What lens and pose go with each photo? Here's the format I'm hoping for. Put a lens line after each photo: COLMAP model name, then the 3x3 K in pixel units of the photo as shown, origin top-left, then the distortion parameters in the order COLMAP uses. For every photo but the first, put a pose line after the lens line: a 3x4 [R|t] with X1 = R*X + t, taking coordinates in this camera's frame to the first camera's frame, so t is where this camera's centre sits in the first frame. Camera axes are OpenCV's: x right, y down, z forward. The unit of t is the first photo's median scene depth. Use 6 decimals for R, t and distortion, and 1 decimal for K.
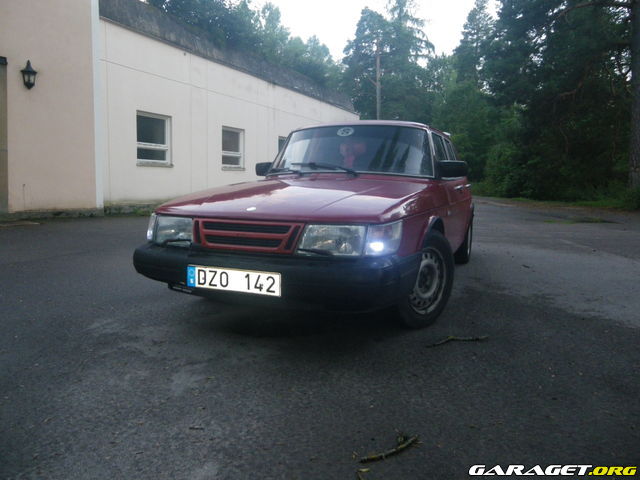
lens RADIAL K [[507.9, 0, 299.3], [0, 507.9, 238.9], [0, 0, 1]] dist [0.006141, -0.002009]
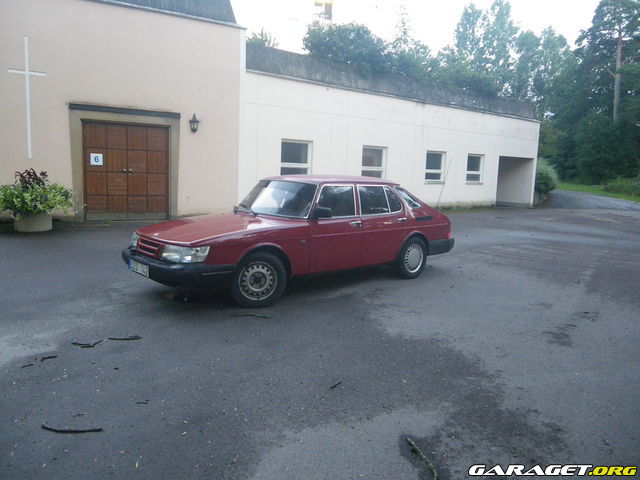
lens RADIAL K [[526.1, 0, 313.9], [0, 526.1, 240.1], [0, 0, 1]] dist [0.011323, 0.005233]
pose [[0.888105, 0.070352, -0.454225, 0.494587], [-0.065349, 0.997504, 0.026727, -0.047096], [0.454972, 0.005947, 0.890486, -0.201854]]
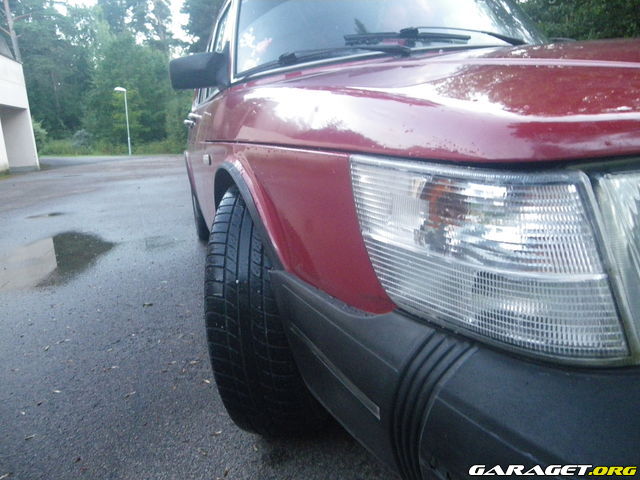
lens RADIAL K [[495.2, 0, 298.0], [0, 495.2, 239.0], [0, 0, 1]] dist [0.000763, -0.002689]
pose [[0.767267, -0.209667, 0.606087, -0.174475], [0.167321, 0.977763, 0.126425, -0.023756], [-0.619116, 0.004410, 0.785287, 0.381501]]
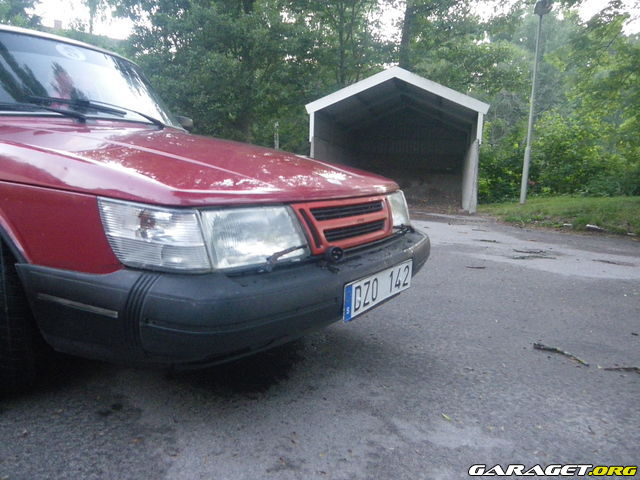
lens RADIAL K [[501.6, 0, 320.0], [0, 501.6, 240.0], [0, 0, 1]] dist [0.005463, -0.000340]
pose [[0.136074, -0.165335, 0.976805, -0.275097], [0.073138, 0.984962, 0.156527, -0.032125], [-0.987995, 0.050142, 0.146120, 0.340492]]
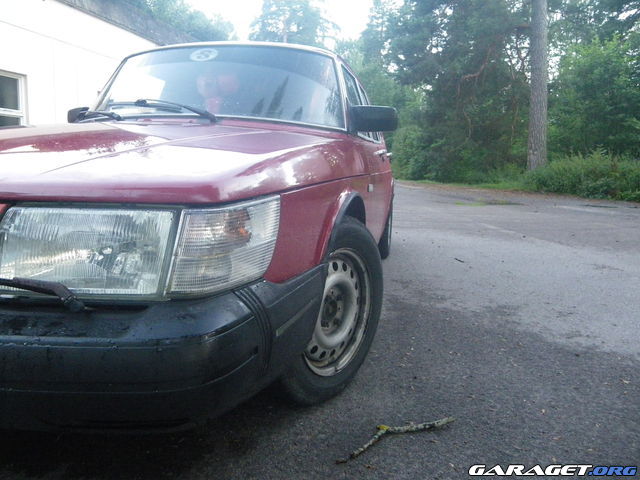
lens RADIAL K [[495.2, 0, 298.0], [0, 495.2, 239.0], [0, 0, 1]] dist [0.000763, -0.002689]
pose [[0.985340, -0.015782, 0.169869, 0.050345], [0.009978, 0.999339, 0.034963, -0.005388], [-0.170308, -0.032756, 0.984846, 0.202361]]
